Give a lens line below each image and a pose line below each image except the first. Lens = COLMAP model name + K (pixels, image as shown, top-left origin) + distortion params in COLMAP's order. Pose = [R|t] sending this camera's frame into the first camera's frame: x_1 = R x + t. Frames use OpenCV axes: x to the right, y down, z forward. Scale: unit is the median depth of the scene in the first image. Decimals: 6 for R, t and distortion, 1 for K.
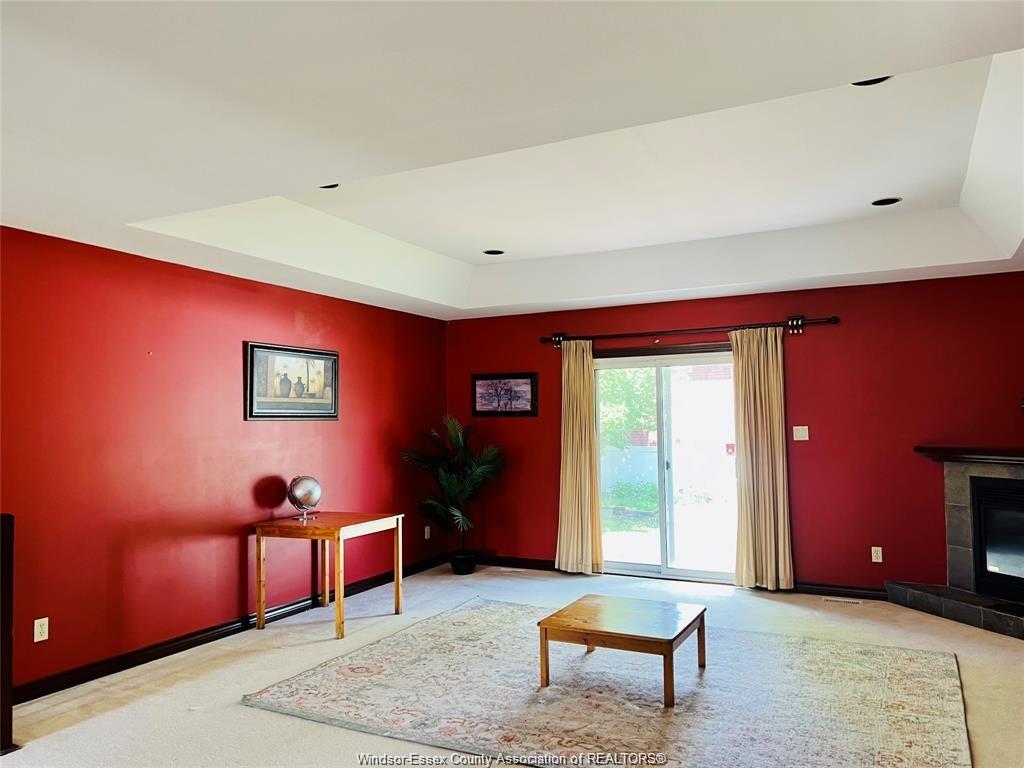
lens RADIAL K [[764.9, 0, 510.6], [0, 764.9, 384.0], [0, 0, 1]] dist [0.053663, -0.055678]
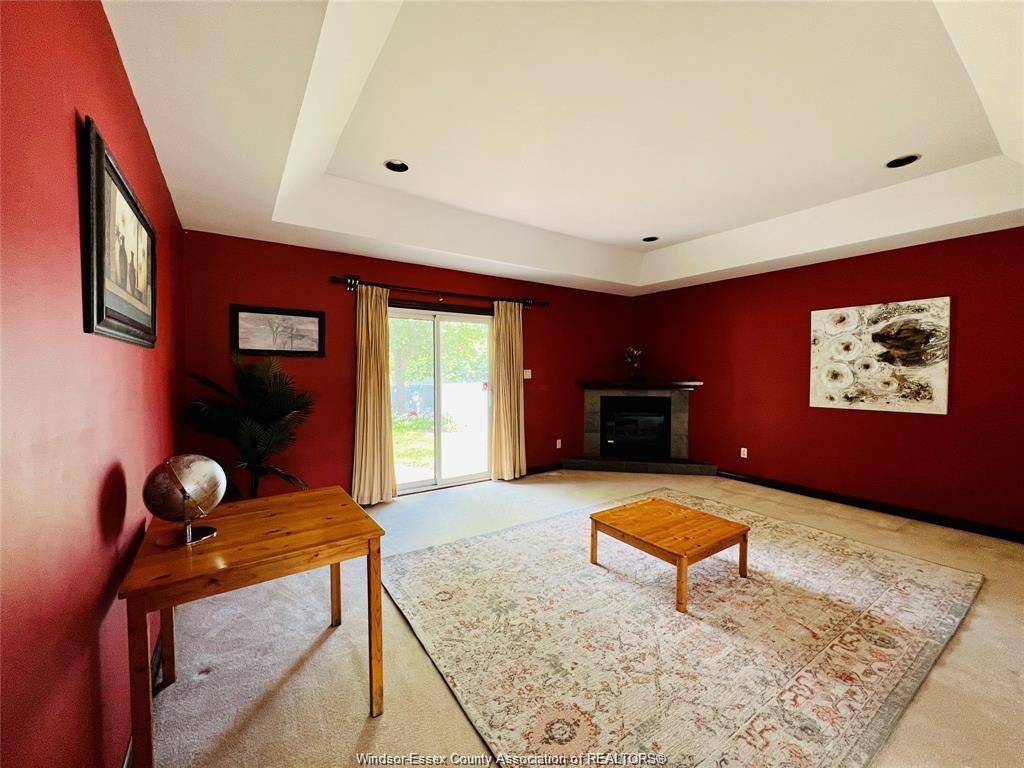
lens RADIAL K [[410.4, 0, 511.1], [0, 410.4, 381.5], [0, 0, 1]] dist [-0.000891, 0.000687]
pose [[0.480267, -0.012145, 0.877038, -0.358802], [-0.051607, 0.997781, 0.042077, 0.044719], [-0.875603, -0.065469, 0.478574, 0.620099]]
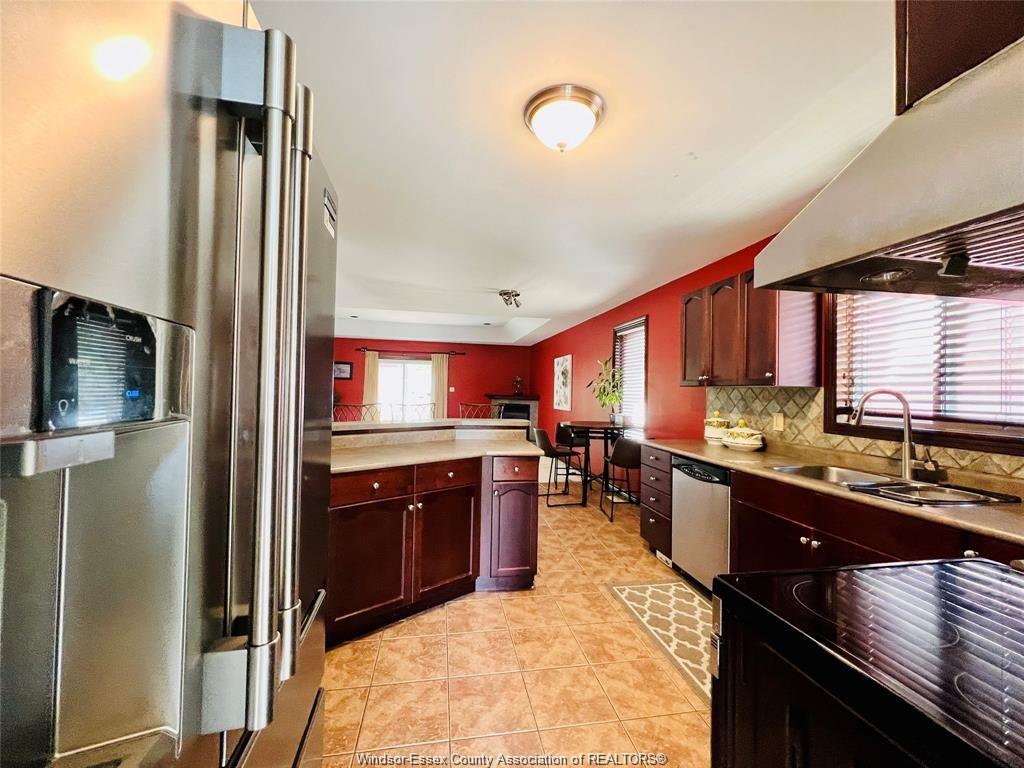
lens RADIAL K [[410.4, 0, 512.4], [0, 410.4, 384.2], [0, 0, 1]] dist [-0.000891, 0.000687]
pose [[0.788163, 0.038451, 0.614264, -0.430871], [-0.064251, 0.997734, 0.019985, -0.005087], [-0.612103, -0.055218, 0.788847, -0.427356]]
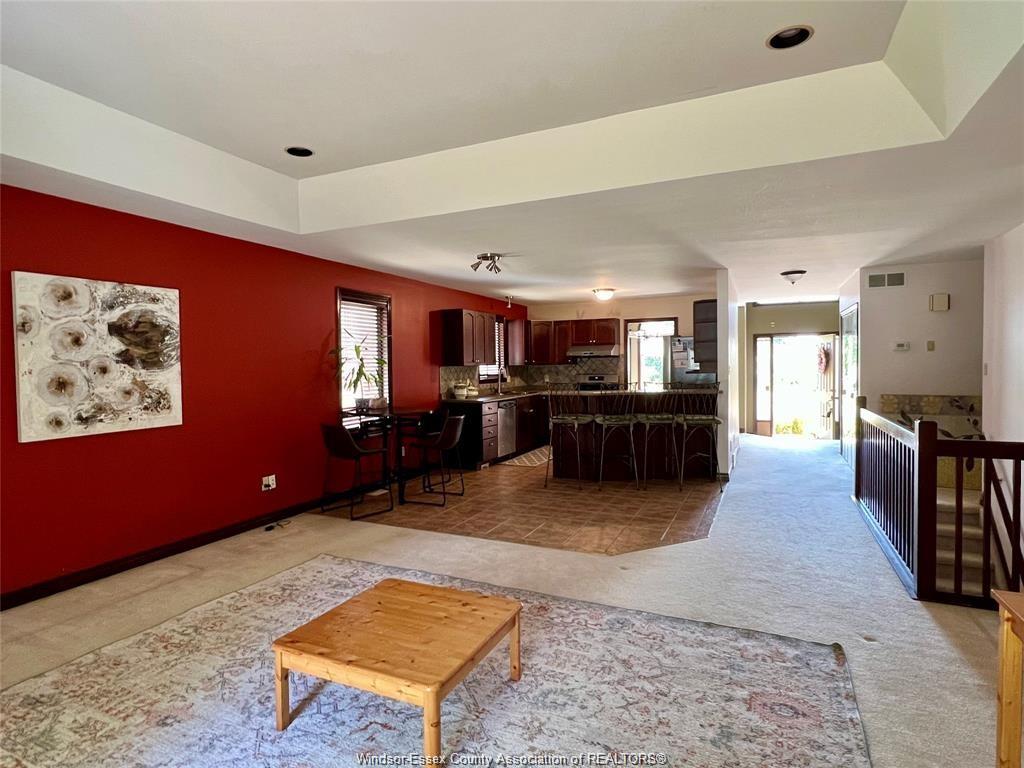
lens RADIAL K [[563.1, 0, 505.6], [0, 563.1, 382.5], [0, 0, 1]] dist [-0.001140, 0.000559]
pose [[-0.998818, 0.027461, -0.040095, 0.045813], [0.028268, 0.999406, -0.019704, 0.056562], [0.039530, -0.020814, -0.999002, 1.043456]]
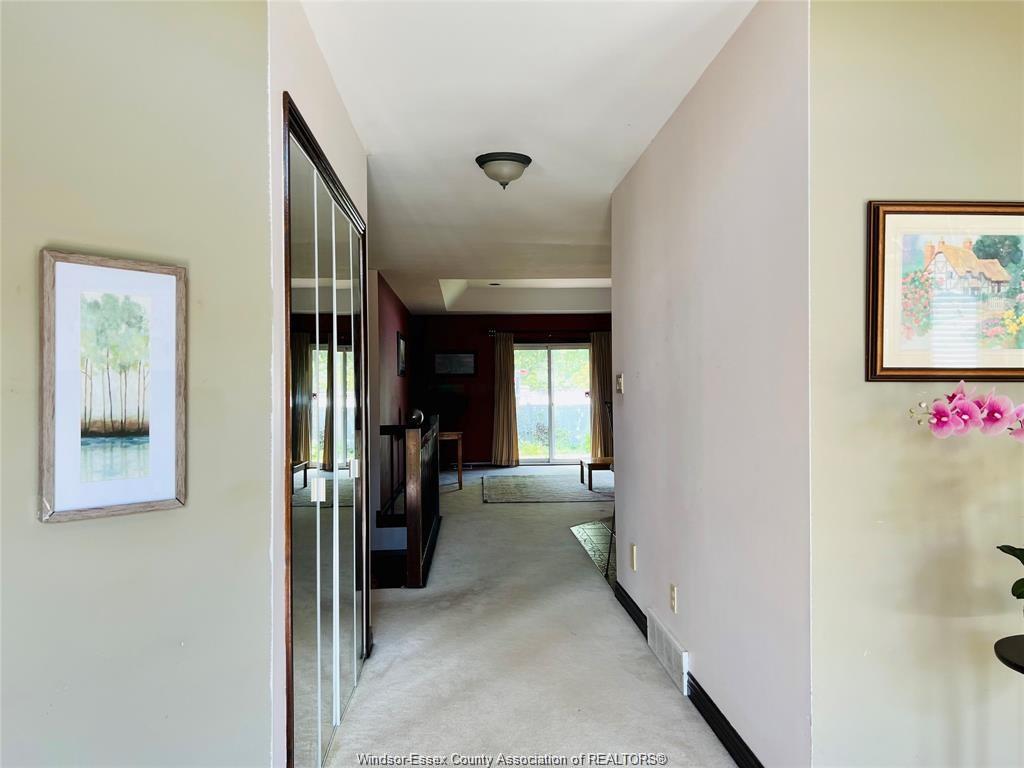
lens RADIAL K [[764.9, 0, 507.2], [0, 764.9, 388.4], [0, 0, 1]] dist [0.053663, -0.055678]
pose [[0.863751, 0.001643, 0.503917, -0.864982], [-0.024596, 0.998940, 0.038902, 0.001204], [-0.503319, -0.045996, 0.862876, -0.548013]]
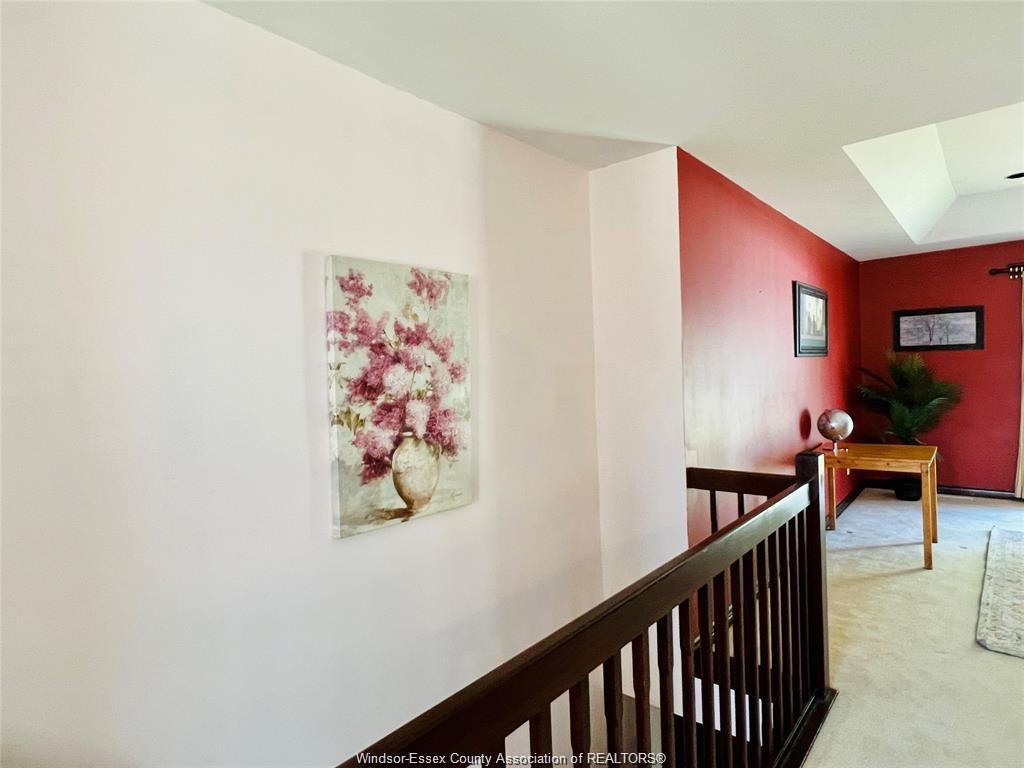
lens RADIAL K [[573.9, 0, 505.2], [0, 573.9, 386.0], [0, 0, 1]] dist [0.000880, -0.001042]
pose [[0.972225, -0.020663, -0.233134, -0.467119], [0.039692, 0.996223, 0.077226, 0.008757], [0.230657, -0.084335, 0.969373, 0.129158]]
